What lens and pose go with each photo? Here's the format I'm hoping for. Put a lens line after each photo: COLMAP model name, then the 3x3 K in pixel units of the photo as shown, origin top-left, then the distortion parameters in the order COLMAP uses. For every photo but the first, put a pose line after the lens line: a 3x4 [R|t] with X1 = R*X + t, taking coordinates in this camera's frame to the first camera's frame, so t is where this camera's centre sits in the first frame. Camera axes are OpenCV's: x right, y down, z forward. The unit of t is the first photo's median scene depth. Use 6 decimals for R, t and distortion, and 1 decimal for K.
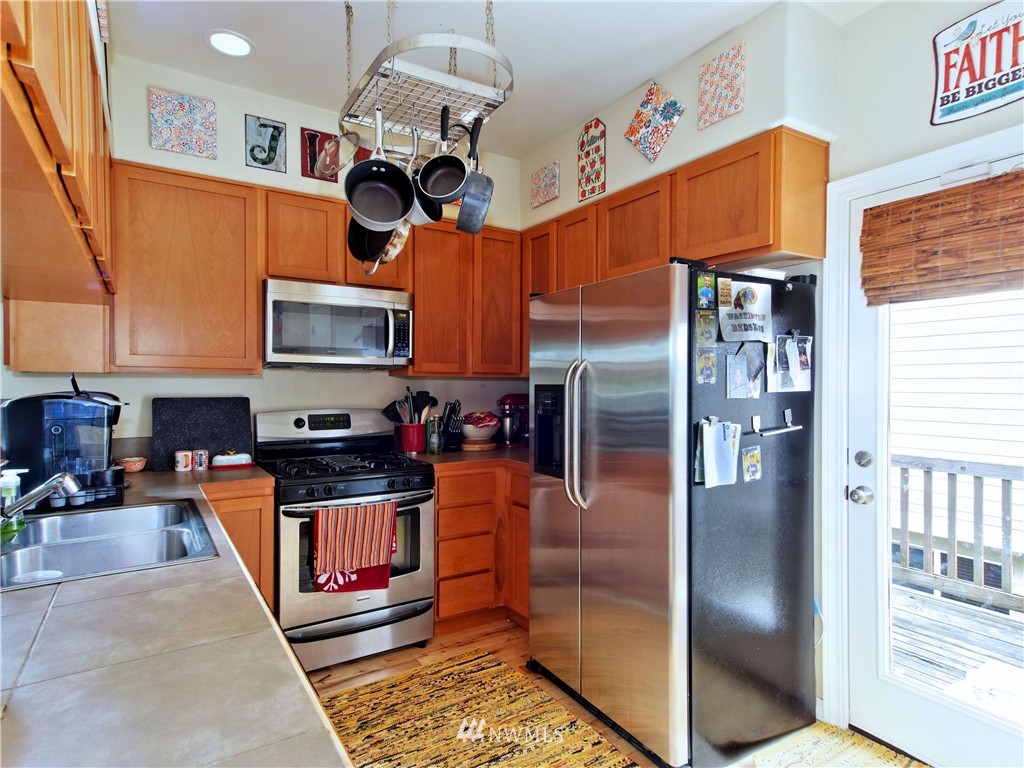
lens RADIAL K [[579.9, 0, 510.5], [0, 579.9, 390.0], [0, 0, 1]] dist [0.014955, 0.007742]
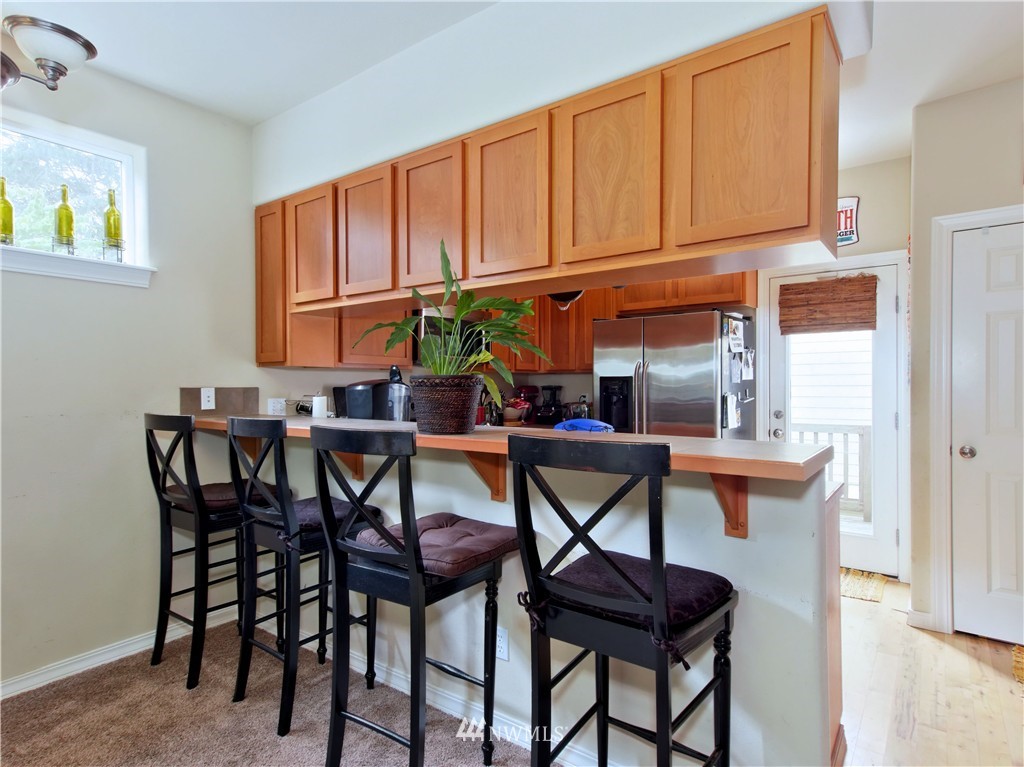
lens RADIAL K [[579.9, 0, 497.6], [0, 579.9, 387.4], [0, 0, 1]] dist [0.014955, 0.007742]
pose [[0.931744, -0.006889, 0.363052, -0.778647], [0.009540, 0.999939, -0.005508, 0.025494], [-0.362992, 0.008595, 0.931753, -0.367159]]
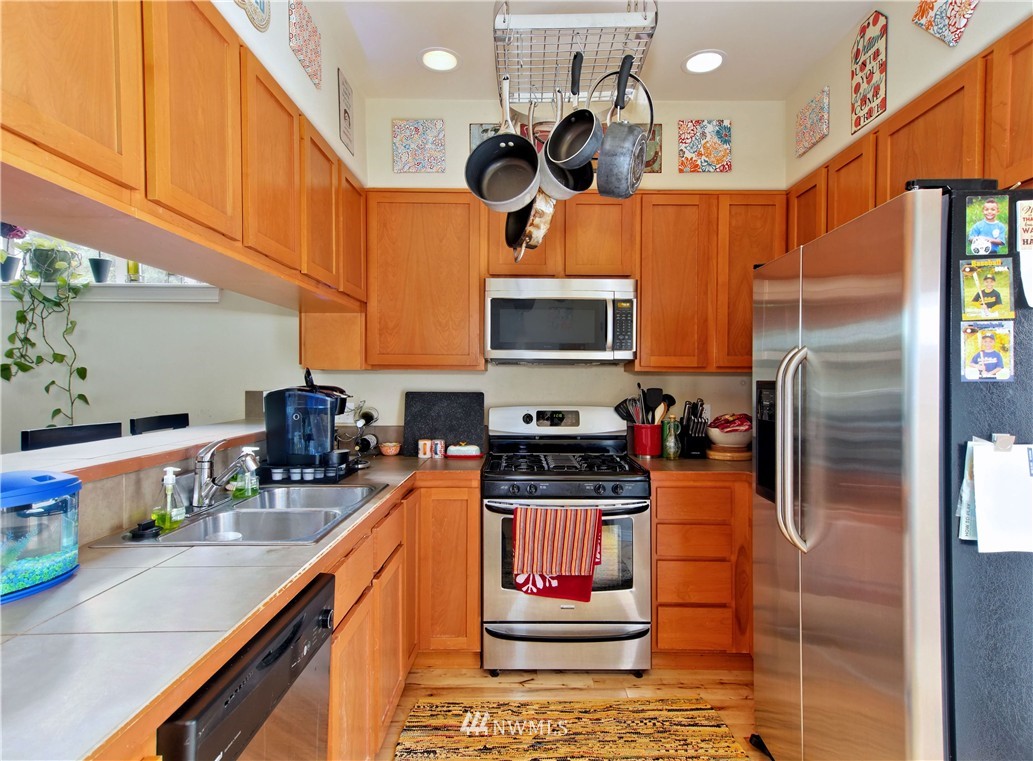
lens RADIAL K [[583.5, 0, 515.8], [0, 583.5, 384.6], [0, 0, 1]] dist [0.024482, 0.002433]
pose [[0.840963, 0.005953, -0.541060, 0.196113], [-0.008350, 0.999963, -0.001975, -0.000132], [0.541028, 0.006179, 0.840982, 0.161463]]
